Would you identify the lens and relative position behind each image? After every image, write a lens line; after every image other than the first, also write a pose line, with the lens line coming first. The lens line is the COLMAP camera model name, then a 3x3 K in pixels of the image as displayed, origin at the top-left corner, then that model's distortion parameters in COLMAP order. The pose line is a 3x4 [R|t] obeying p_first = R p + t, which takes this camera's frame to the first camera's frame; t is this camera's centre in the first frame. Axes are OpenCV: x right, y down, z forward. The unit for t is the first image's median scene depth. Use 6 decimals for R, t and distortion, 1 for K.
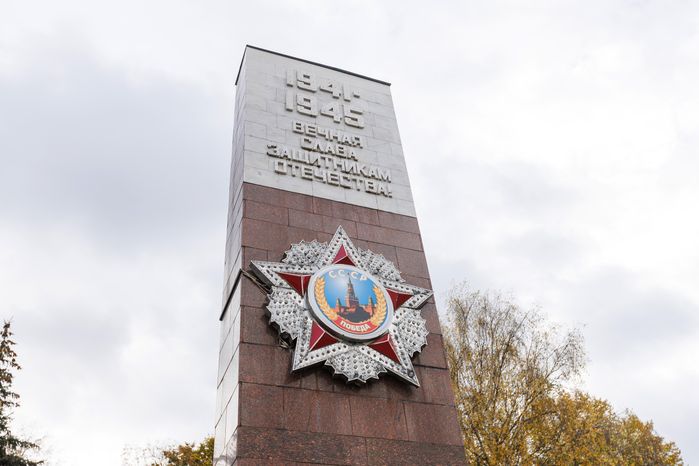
lens RADIAL K [[693.9, 0, 351.4], [0, 693.9, 229.3], [0, 0, 1]] dist [-0.031418, 0.000000]
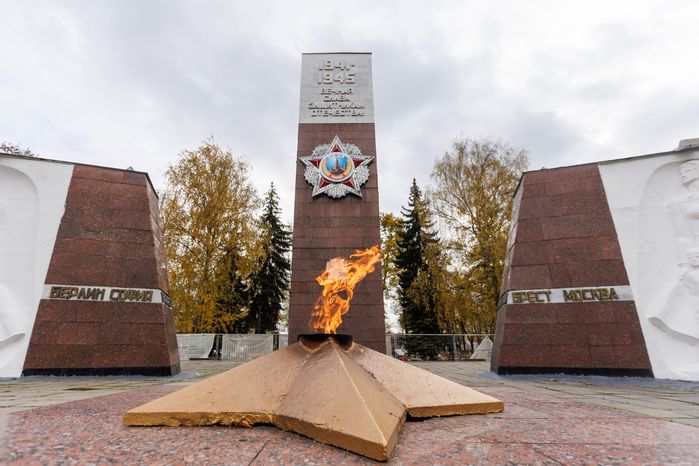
lens RADIAL K [[328.5, 0, 330.4], [0, 328.5, 246.5], [0, 0, 1]] dist [0.002841, 0.000564]
pose [[0.924886, -0.049104, -0.377060, 0.408068], [0.187252, 0.921870, 0.339253, -0.042525], [0.330942, -0.384375, 0.861820, -0.180307]]
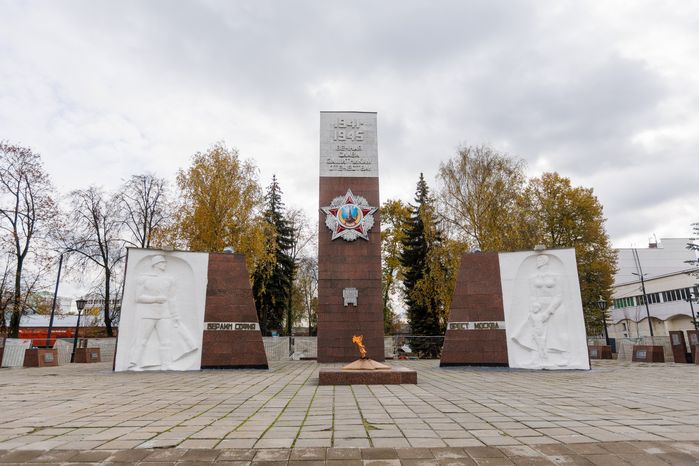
lens RADIAL K [[425.7, 0, 342.6], [0, 425.7, 230.1], [0, 0, 1]] dist [0.019090, 0.005491]
pose [[0.939402, -0.029586, -0.341538, 0.658917], [0.168492, 0.907480, 0.384825, -0.628391], [0.298553, -0.419052, 0.857474, -0.828915]]
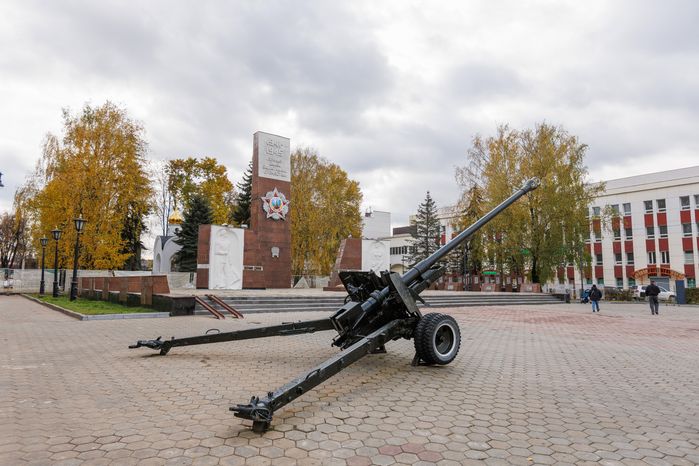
lens RADIAL K [[470.6, 0, 349.3], [0, 470.6, 228.5], [0, 0, 1]] dist [-0.000696, -0.000085]
pose [[0.950214, 0.106836, 0.292711, -0.529482], [-0.244063, 0.839189, 0.485999, -1.717778], [-0.193718, -0.533243, 0.823484, -2.370179]]
